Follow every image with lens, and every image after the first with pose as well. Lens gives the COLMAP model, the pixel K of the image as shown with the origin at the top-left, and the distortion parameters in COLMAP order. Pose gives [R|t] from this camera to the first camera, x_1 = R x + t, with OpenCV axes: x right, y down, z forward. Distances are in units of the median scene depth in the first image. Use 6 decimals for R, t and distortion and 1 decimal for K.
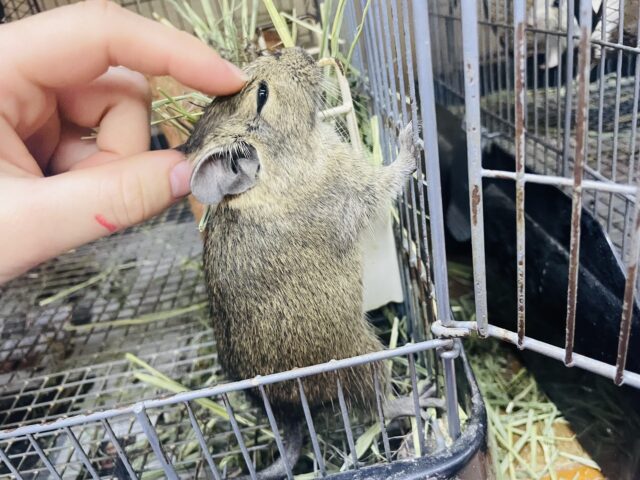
lens RADIAL K [[493.1, 0, 320.0], [0, 493.1, 240.0], [0, 0, 1]] dist [-0.004788, 0.001832]
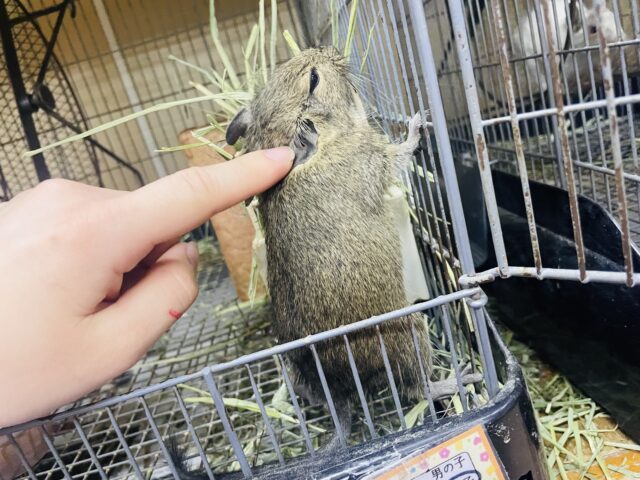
lens RADIAL K [[487.4, 0, 308.3], [0, 487.4, 243.6], [0, 0, 1]] dist [0.018346, -0.047065]
pose [[0.995189, -0.089758, -0.039266, -0.049623], [0.081221, 0.980002, -0.181659, 0.207266], [0.054786, 0.177596, 0.982577, -0.100260]]
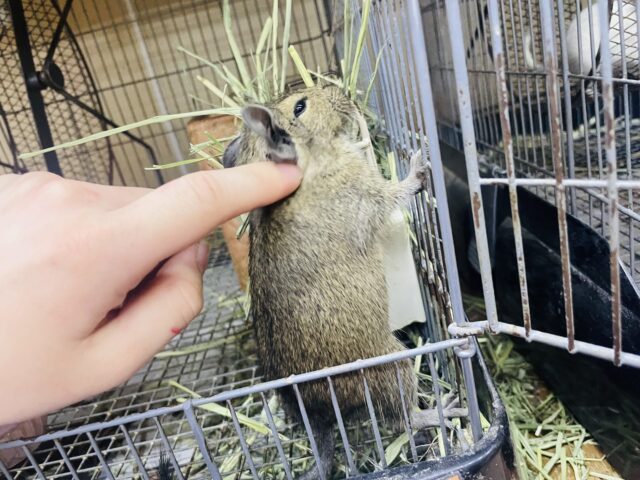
lens RADIAL K [[486.5, 0, 320.0], [0, 486.5, 240.0], [0, 0, 1]] dist [0.019749, -0.046860]
pose [[0.997938, -0.028466, -0.057527, 0.006767], [0.021684, 0.993099, -0.115257, 0.076568], [0.060411, 0.113772, 0.991669, -0.094891]]
